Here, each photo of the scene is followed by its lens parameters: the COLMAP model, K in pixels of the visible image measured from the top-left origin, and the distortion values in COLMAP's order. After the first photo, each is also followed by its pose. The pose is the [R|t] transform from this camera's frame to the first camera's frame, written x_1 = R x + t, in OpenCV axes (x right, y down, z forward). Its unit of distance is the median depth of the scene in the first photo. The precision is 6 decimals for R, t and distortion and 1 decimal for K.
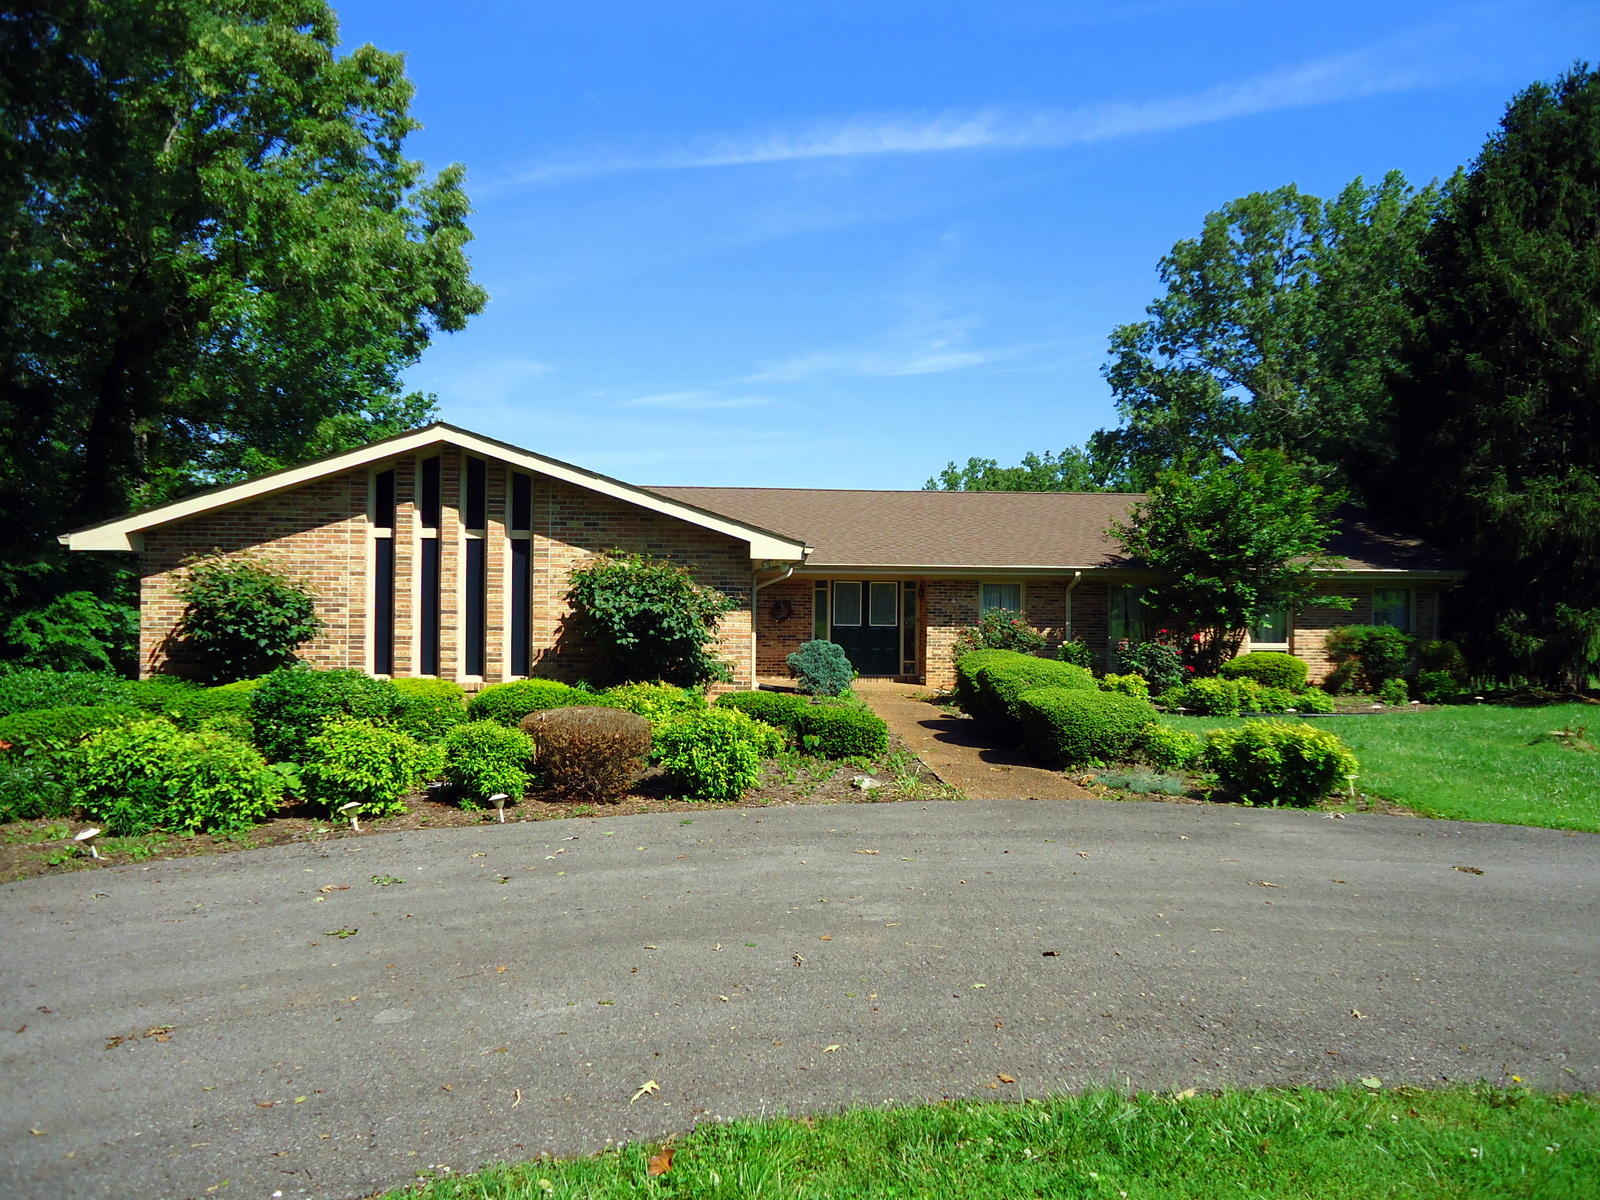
lens RADIAL K [[1201.8, 0, 800.0], [0, 1201.8, 600.0], [0, 0, 1]] dist [-0.000624, -0.002500]
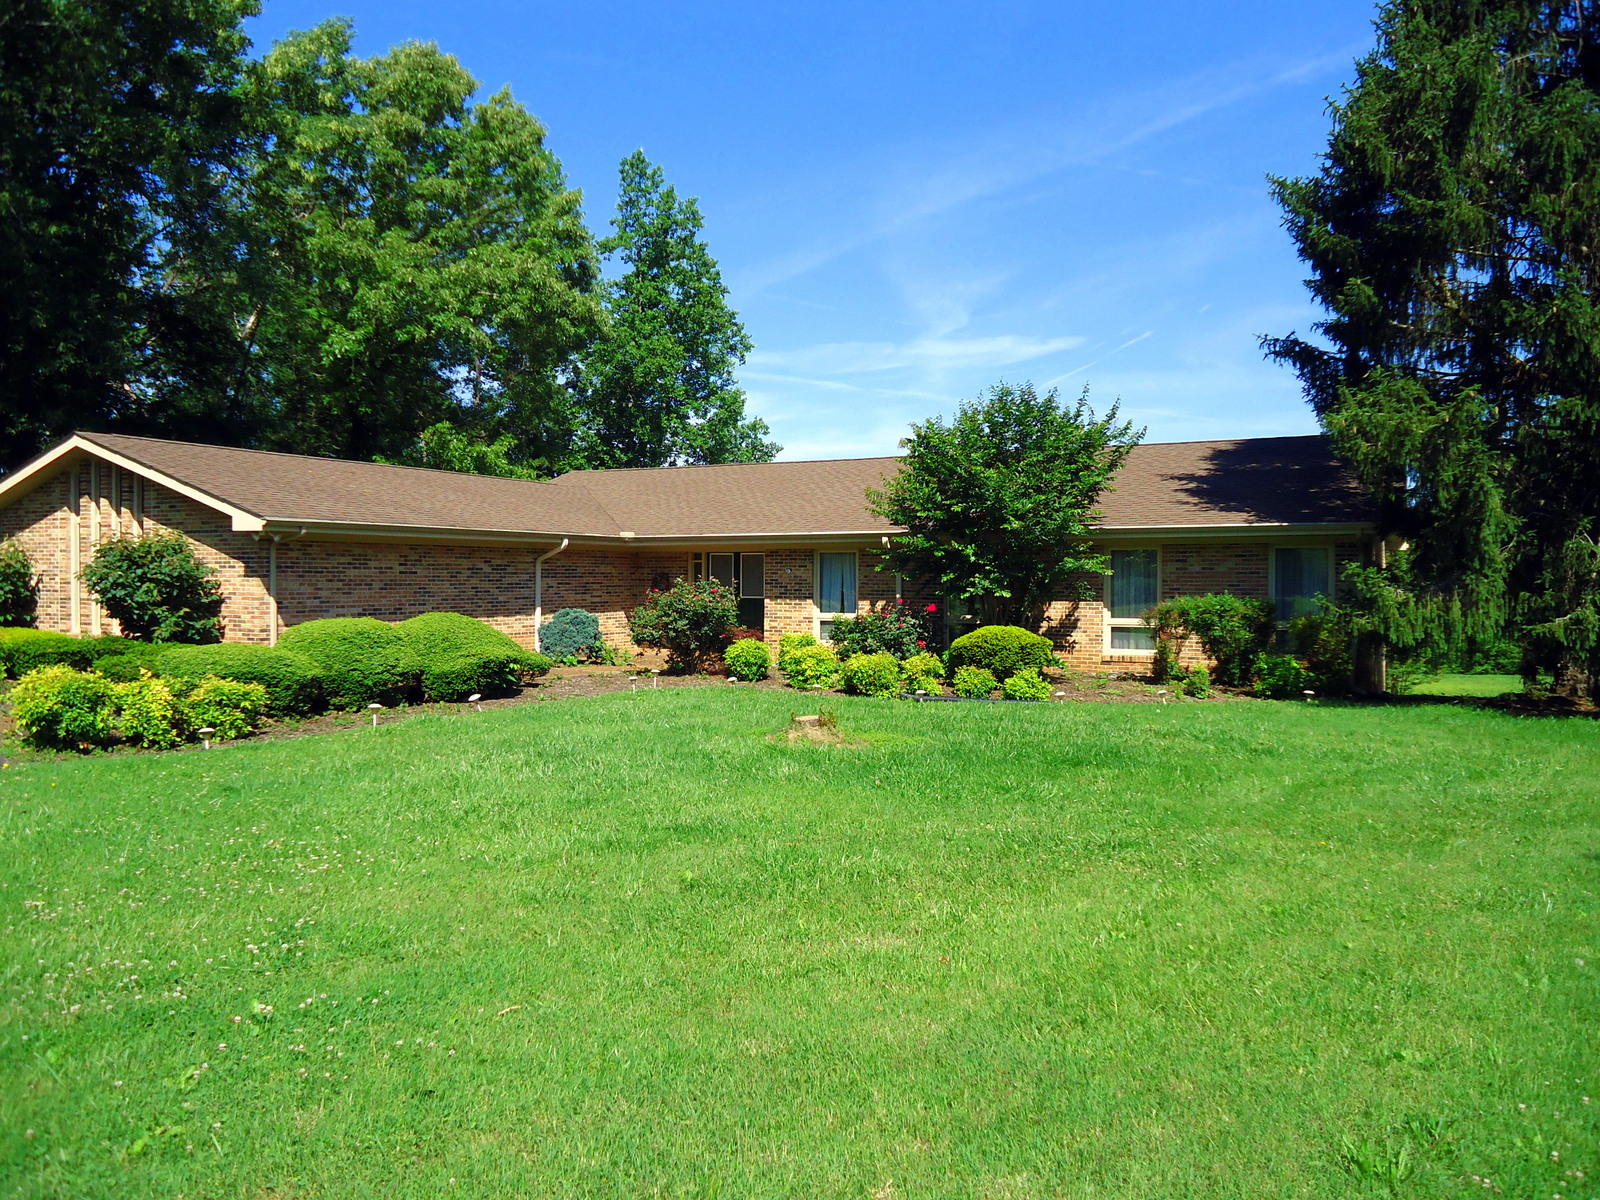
lens RADIAL K [[1201.8, 0, 800.0], [0, 1201.8, 600.0], [0, 0, 1]] dist [-0.000624, -0.002500]
pose [[0.833107, 0.001112, -0.553110, 1.007949], [0.005141, 0.999939, 0.009754, 0.021800], [0.553088, -0.010969, 0.833051, 0.353424]]
